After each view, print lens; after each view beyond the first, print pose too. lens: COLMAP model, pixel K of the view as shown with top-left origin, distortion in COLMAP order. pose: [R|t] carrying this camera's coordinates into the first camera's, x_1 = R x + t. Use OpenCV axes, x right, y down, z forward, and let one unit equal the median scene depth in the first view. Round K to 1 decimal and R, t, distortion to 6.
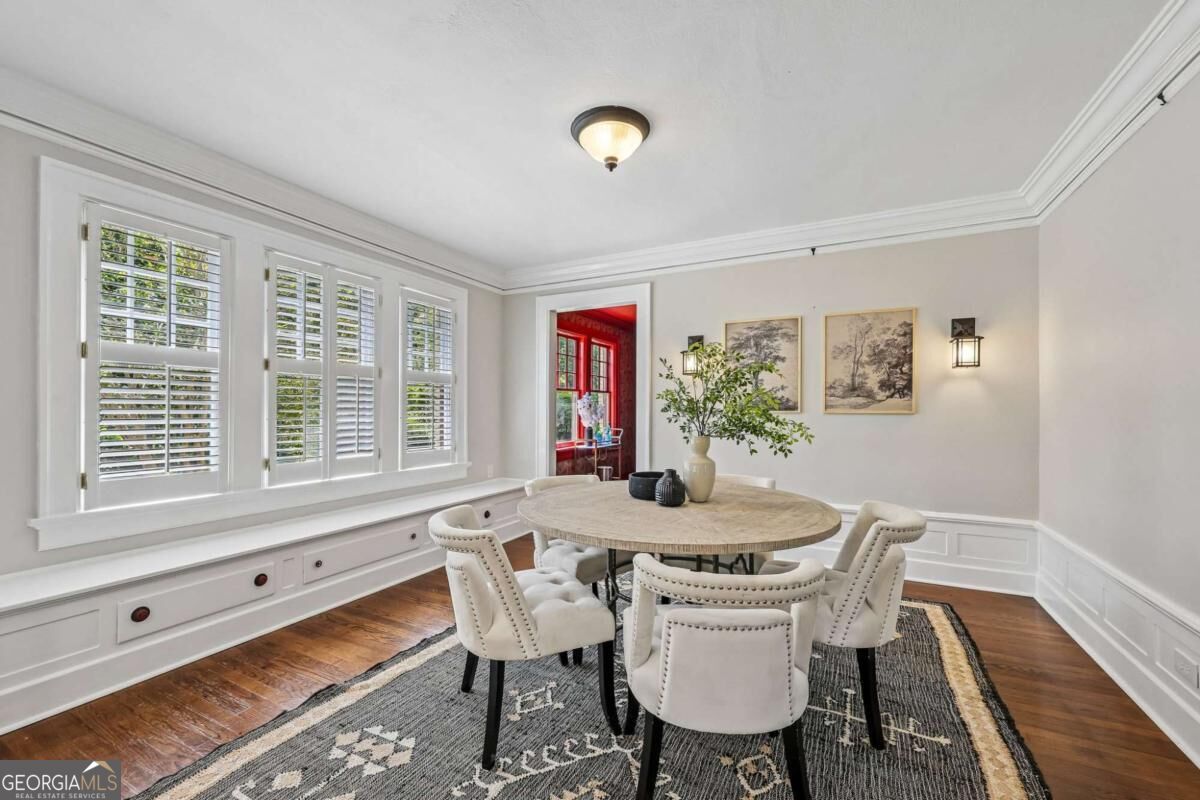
lens RADIAL K [[499.5, 0, 622.7], [0, 499.5, 407.2], [0, 0, 1]] dist [0.001276, -0.000156]
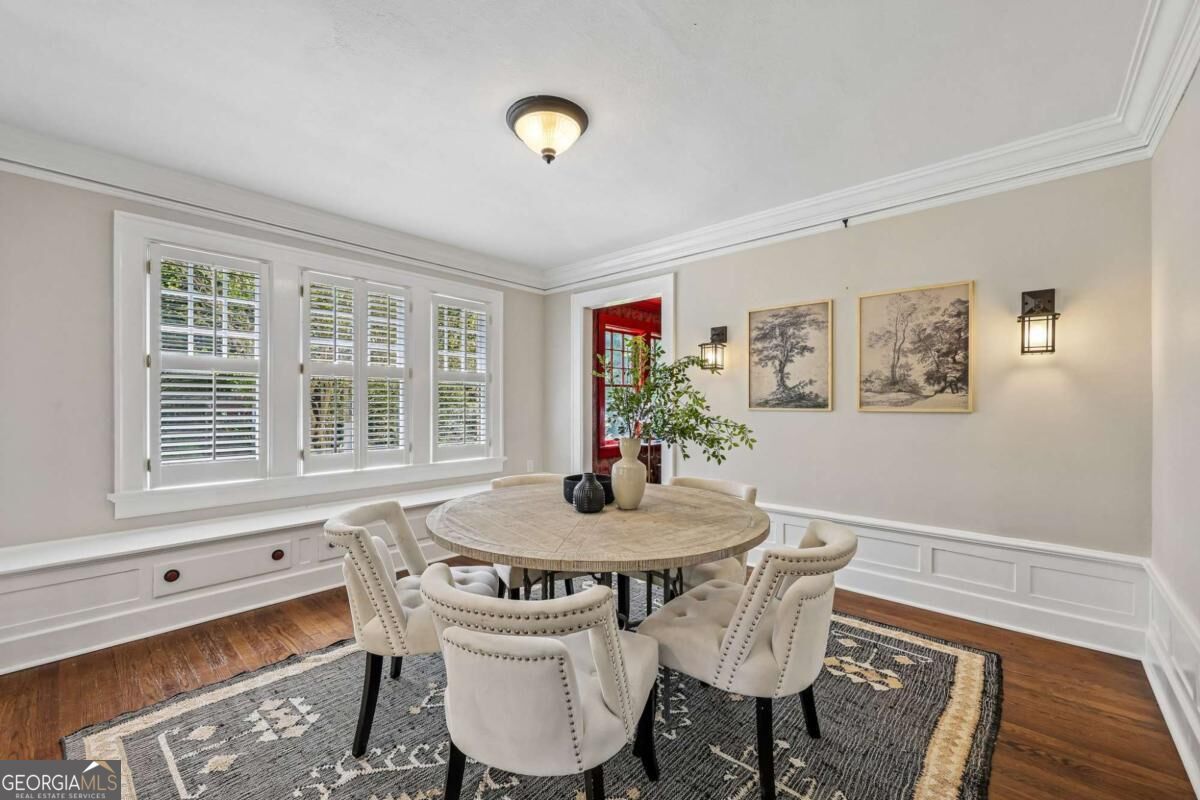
lens RADIAL K [[499.5, 0, 602.8], [0, 499.5, 403.1], [0, 0, 1]] dist [0.001276, -0.000156]
pose [[0.962564, -0.001778, -0.271047, 0.307657], [0.002585, 0.999993, 0.002620, -0.008271], [0.271041, -0.003223, 0.962562, 0.084166]]
